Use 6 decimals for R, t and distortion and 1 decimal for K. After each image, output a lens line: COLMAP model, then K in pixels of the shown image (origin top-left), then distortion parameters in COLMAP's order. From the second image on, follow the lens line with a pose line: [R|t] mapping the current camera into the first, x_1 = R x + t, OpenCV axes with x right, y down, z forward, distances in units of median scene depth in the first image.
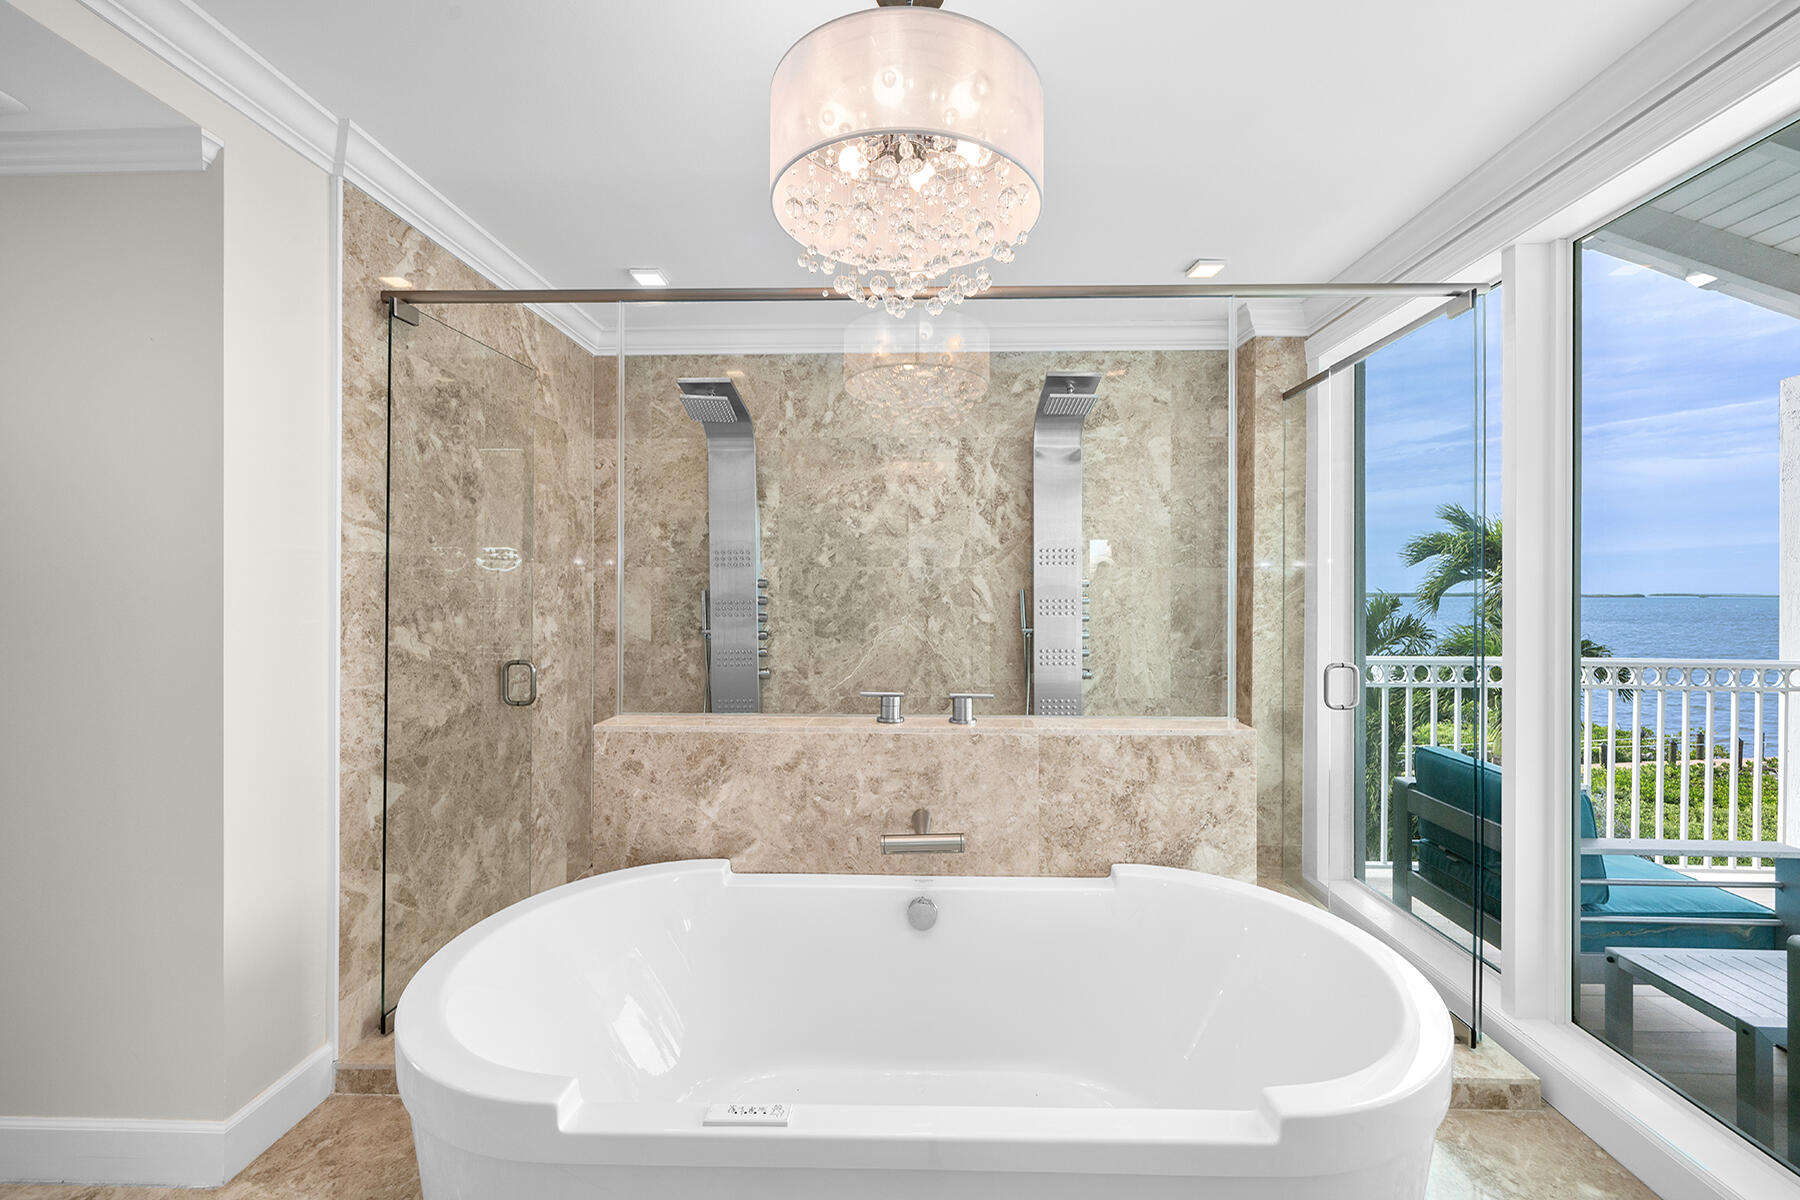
lens RADIAL K [[706.2, 0, 905.9], [0, 706.2, 589.0], [0, 0, 1]] dist [0.001622, -0.000147]
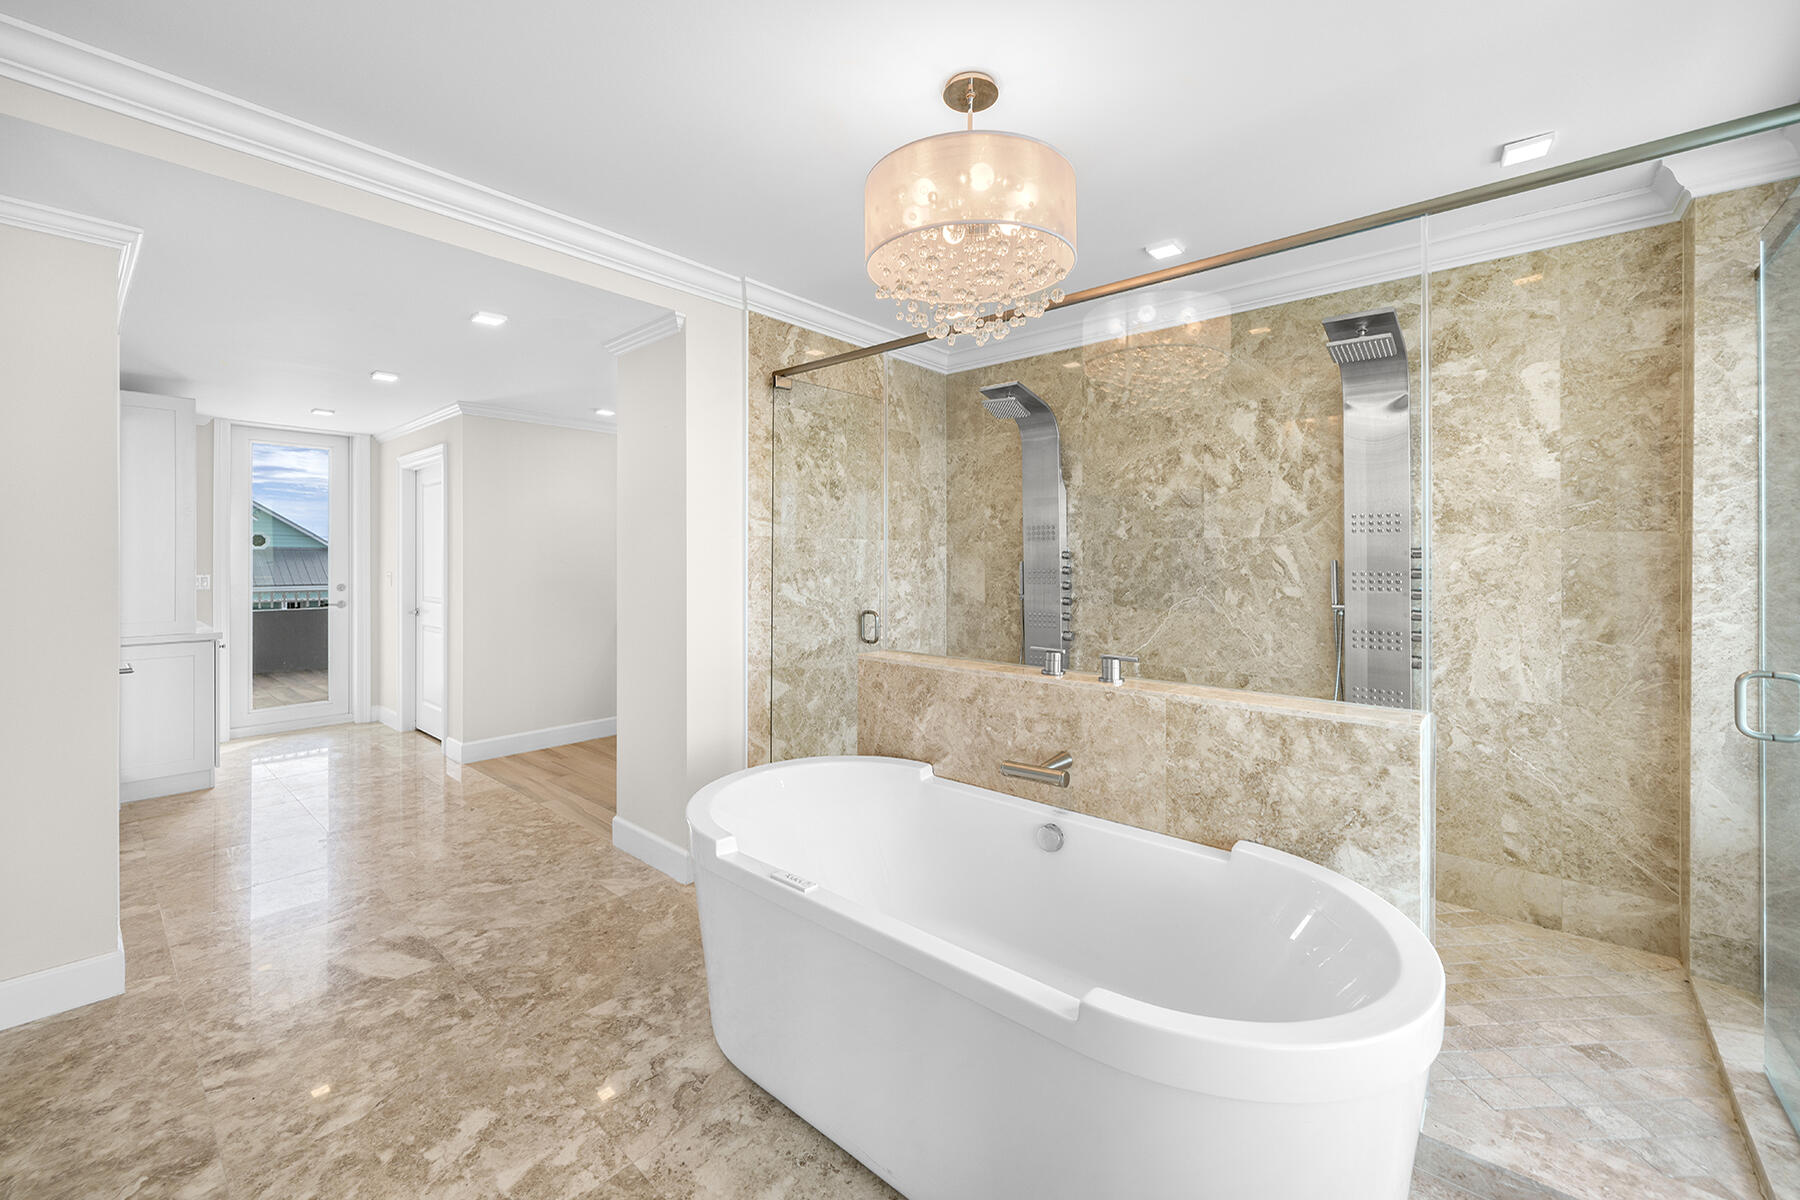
lens RADIAL K [[719.7, 0, 913.3], [0, 719.7, 563.5], [0, 0, 1]] dist [-0.003165, 0.000798]
pose [[0.774943, 0.004798, -0.632012, 0.416881], [-0.002398, 0.999986, 0.004651, 0.001230], [0.632026, -0.002088, 0.774944, -0.044080]]
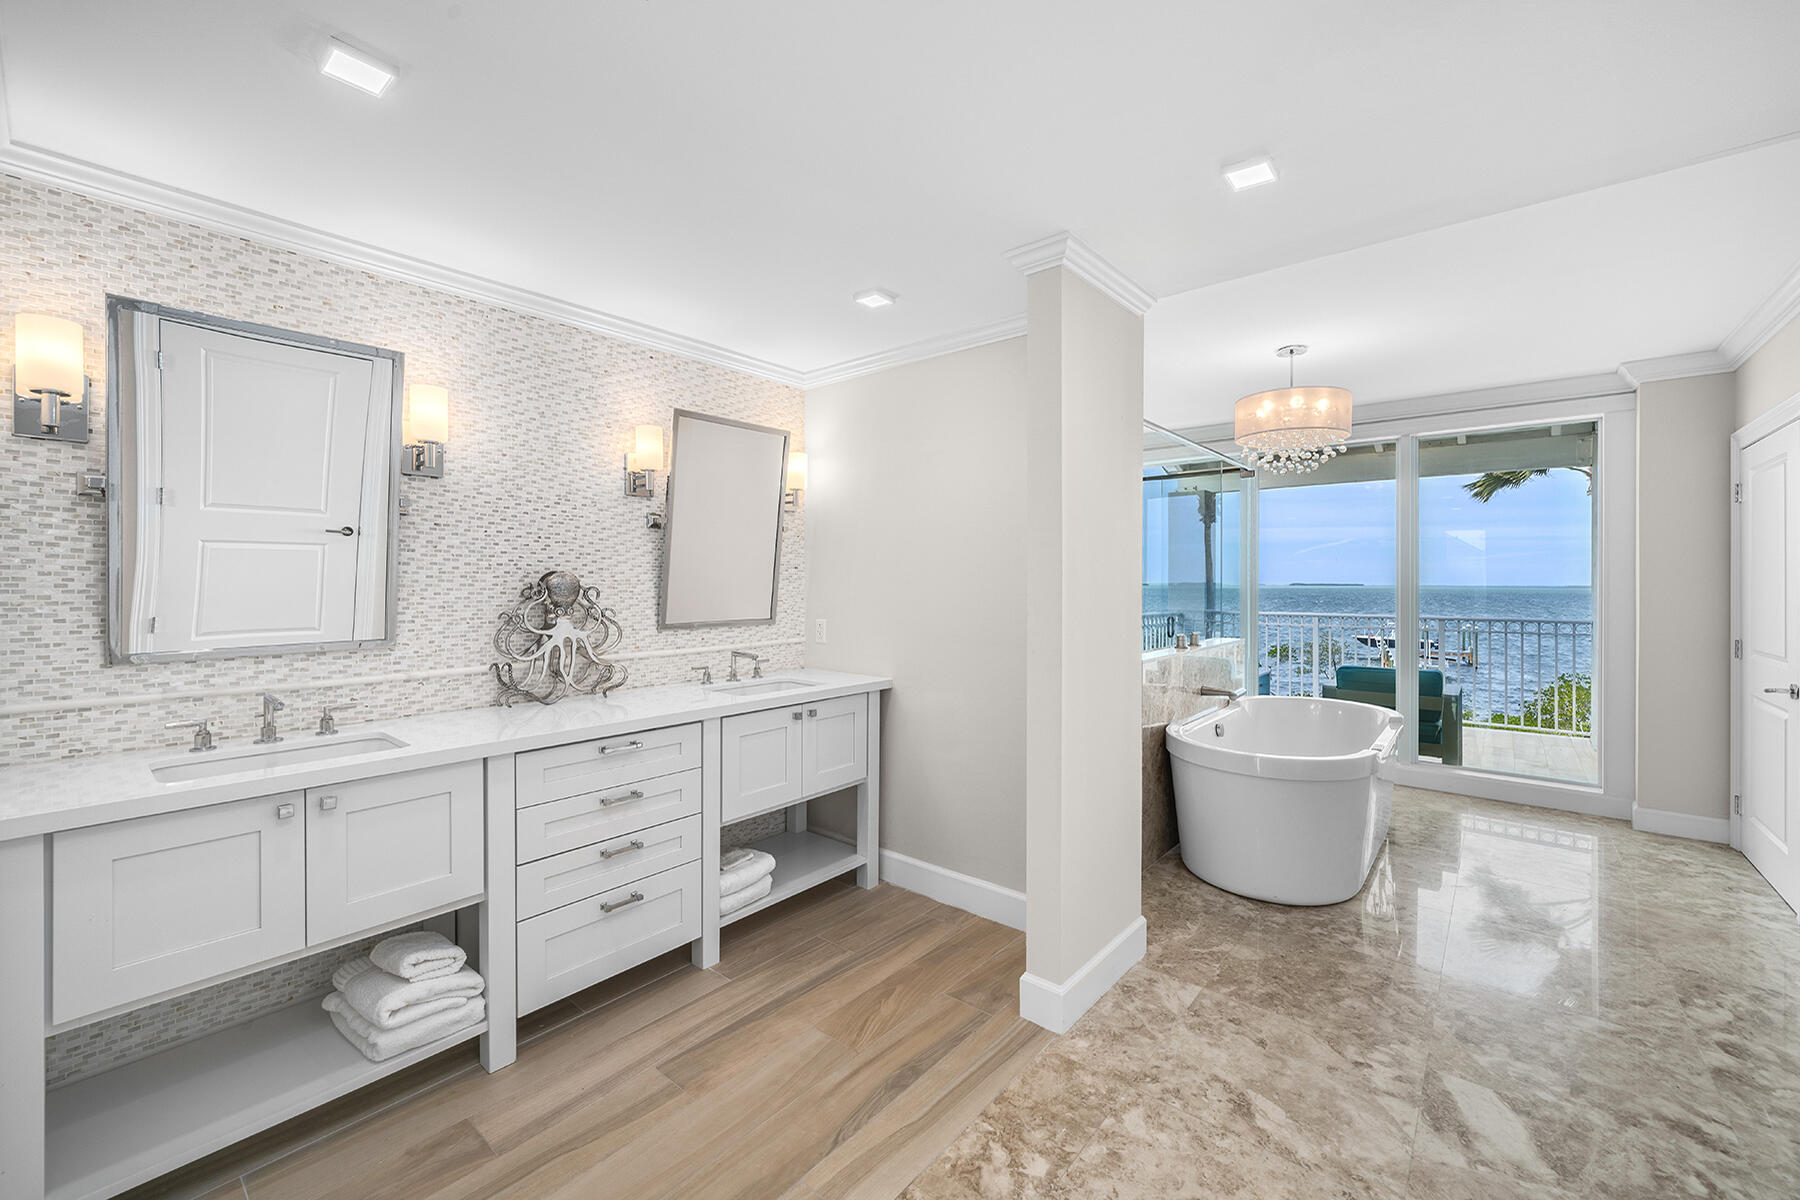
lens RADIAL K [[719.7, 0, 904.3], [0, 719.7, 587.7], [0, 0, 1]] dist [-0.003165, 0.000798]
pose [[0.622453, -0.002481, 0.782653, -1.210883], [-0.001396, 0.999990, 0.004281, 0.003781], [-0.782656, -0.003757, 0.622443, 0.198967]]
